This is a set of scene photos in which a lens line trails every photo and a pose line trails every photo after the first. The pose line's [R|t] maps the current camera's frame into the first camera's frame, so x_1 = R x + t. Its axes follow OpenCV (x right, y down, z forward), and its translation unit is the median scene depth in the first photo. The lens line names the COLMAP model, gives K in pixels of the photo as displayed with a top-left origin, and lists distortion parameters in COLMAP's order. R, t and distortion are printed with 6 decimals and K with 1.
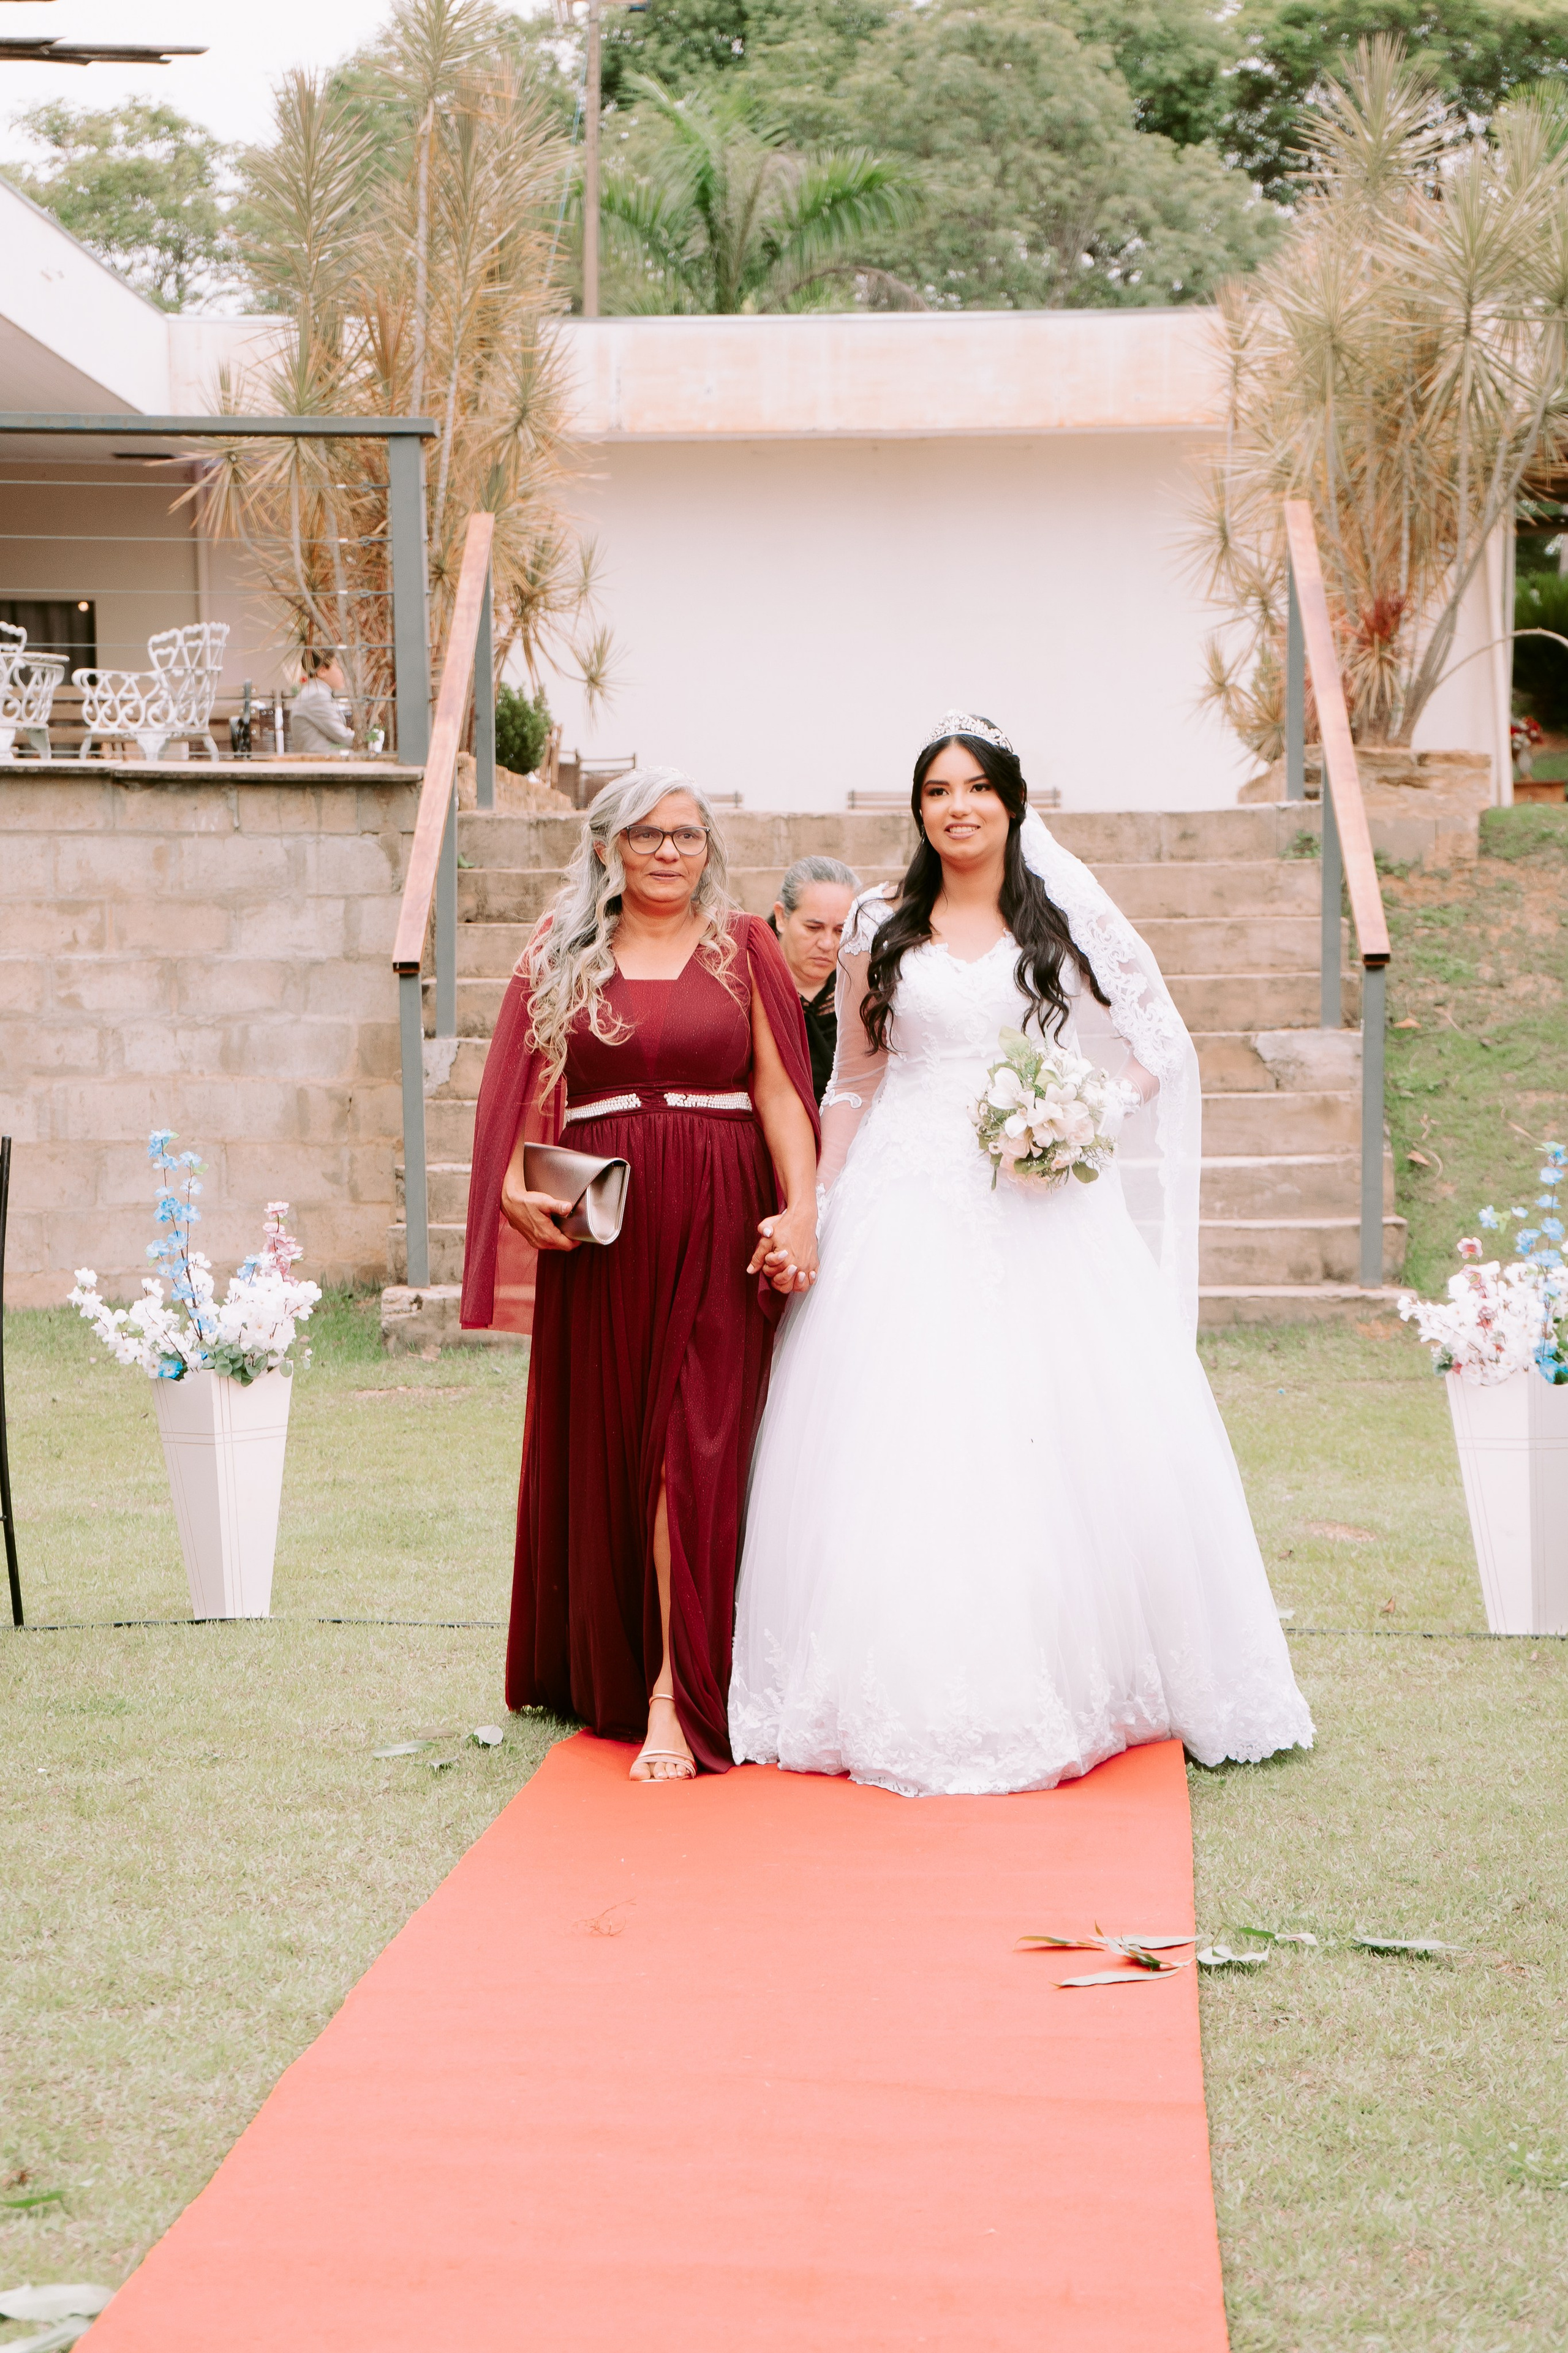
lens RADIAL K [[4806.2, 0, 779.0], [0, 4806.2, 1127.3], [0, 0, 1]] dist [0.575453, 1.759771]
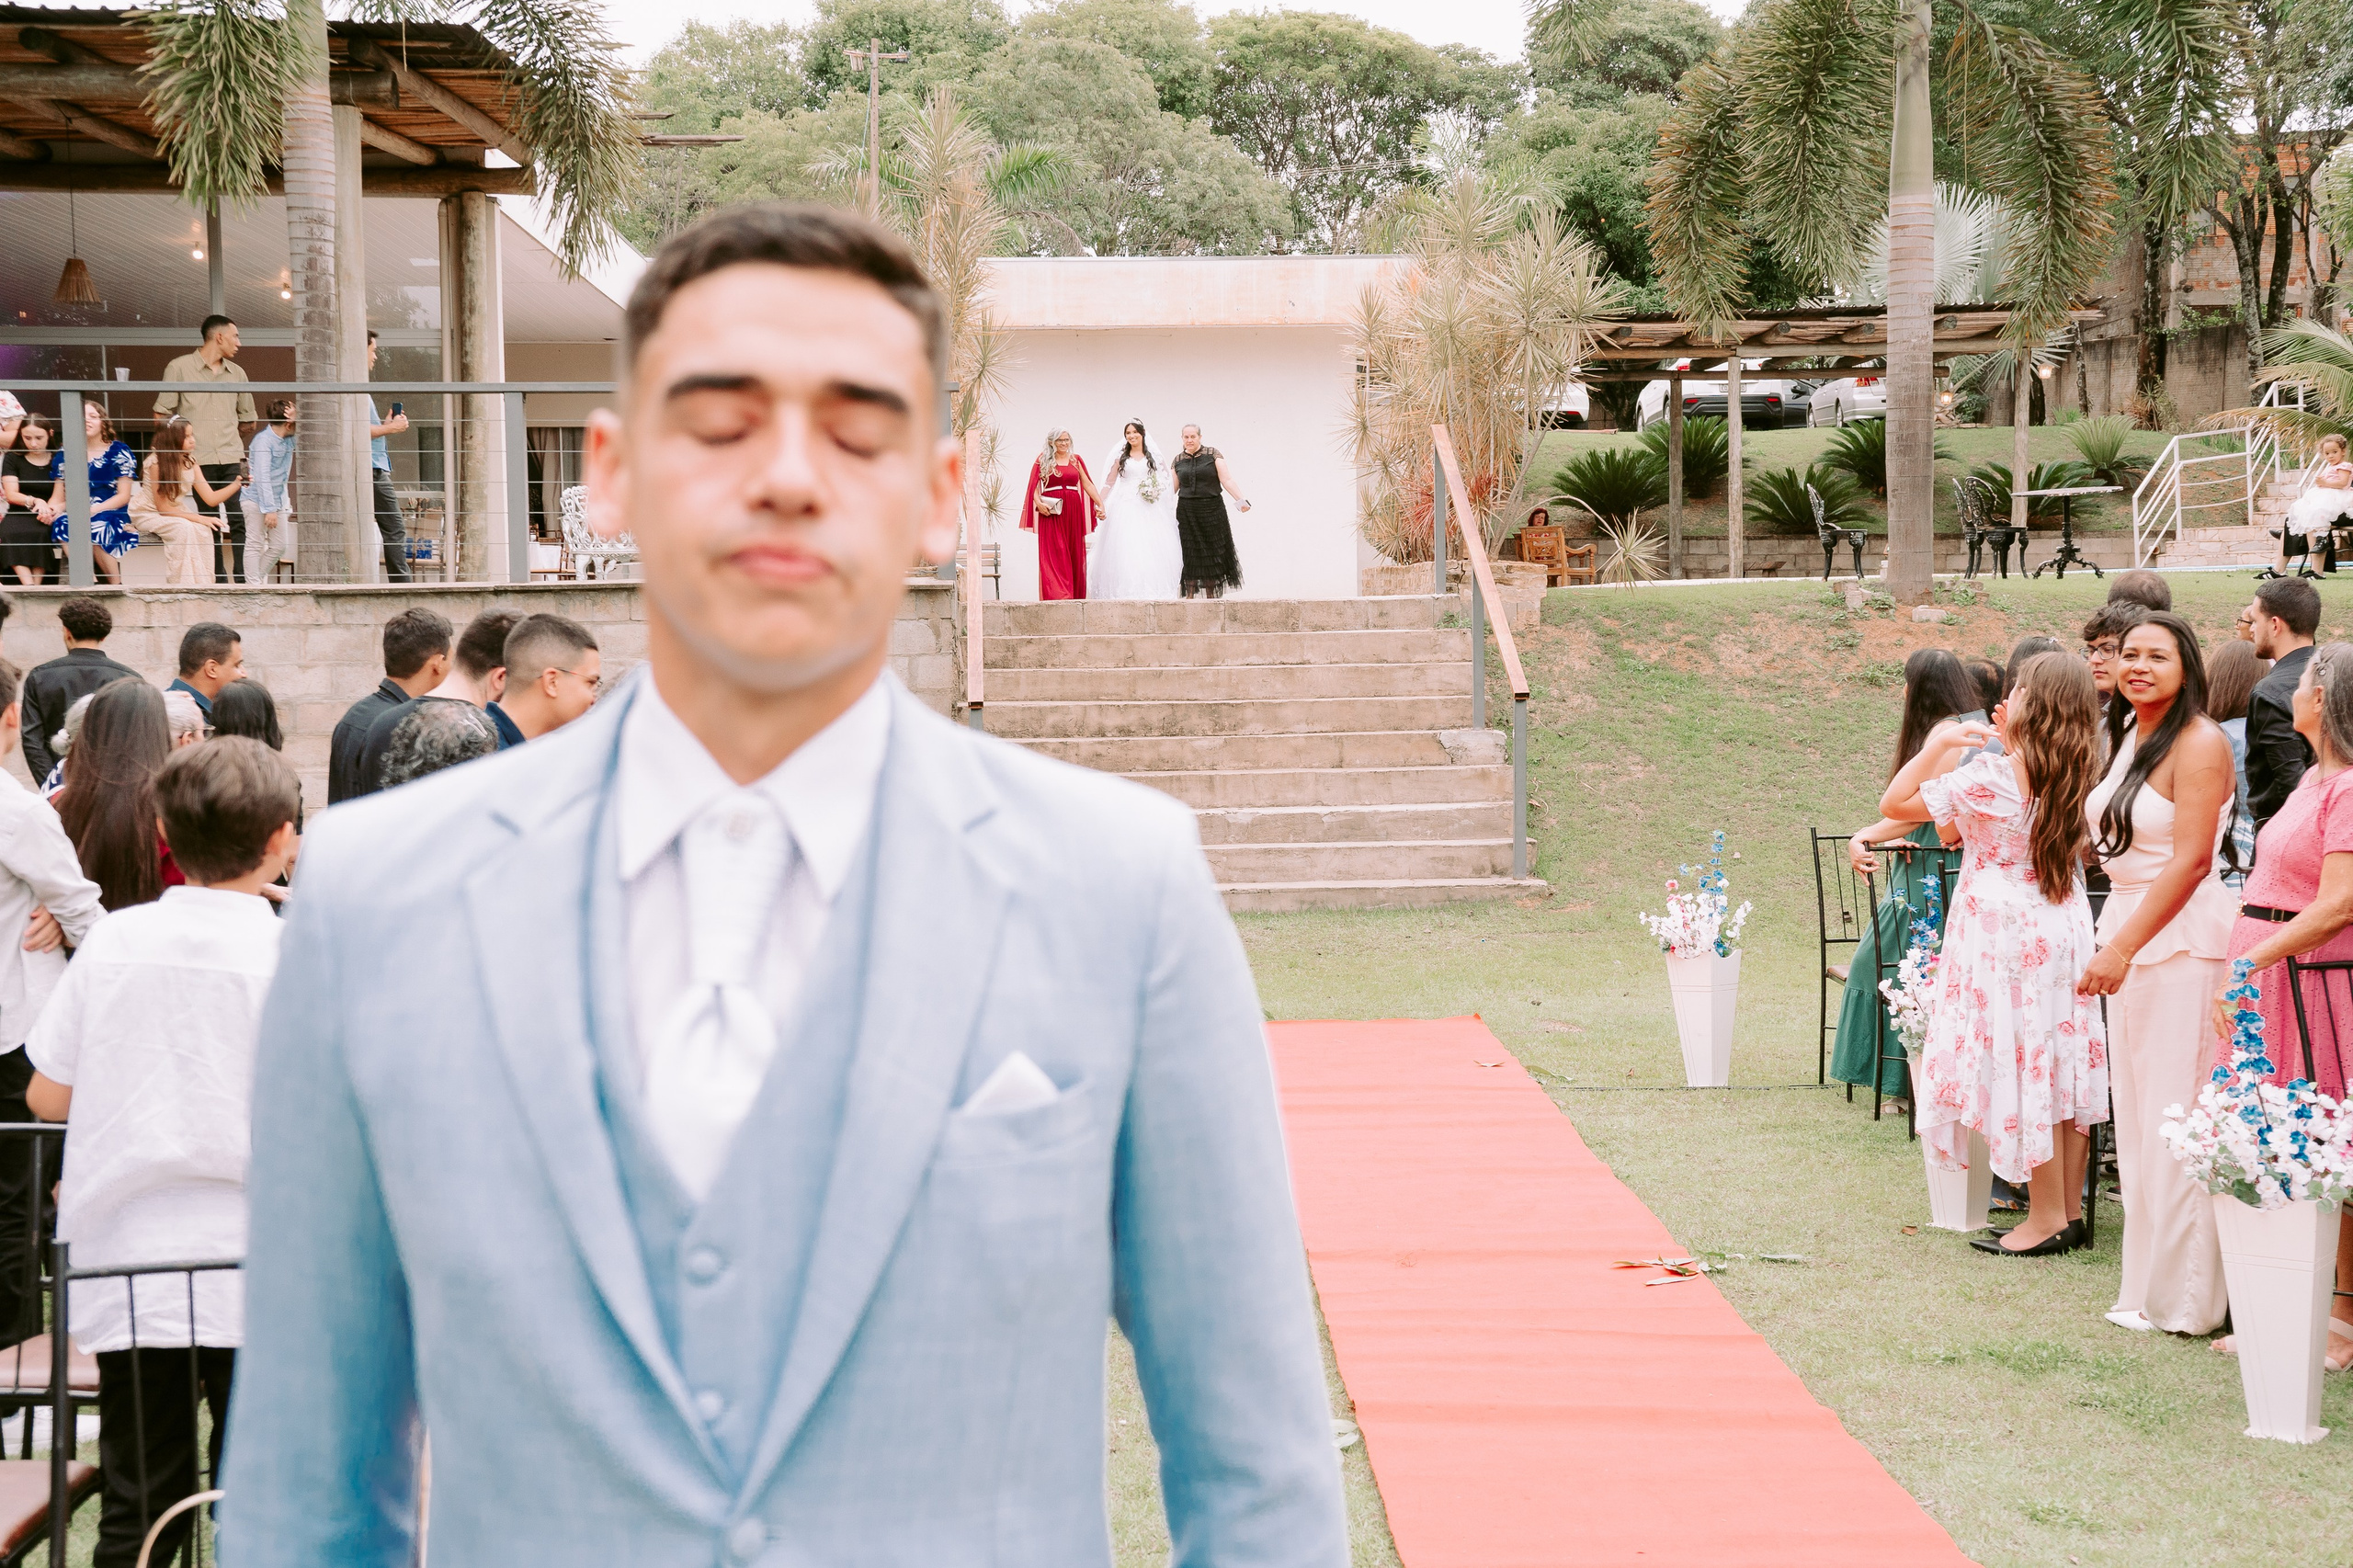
lens RADIAL K [[3118.8, 0, 1176.7], [0, 3118.8, 748.6], [0, 0, 1]] dist [0.191987, 0.078744]
pose [[0.995585, -0.011632, 0.093136, -0.095733], [0.010477, 0.999862, 0.012887, -0.026922], [-0.093273, -0.011855, 0.995570, -0.117867]]
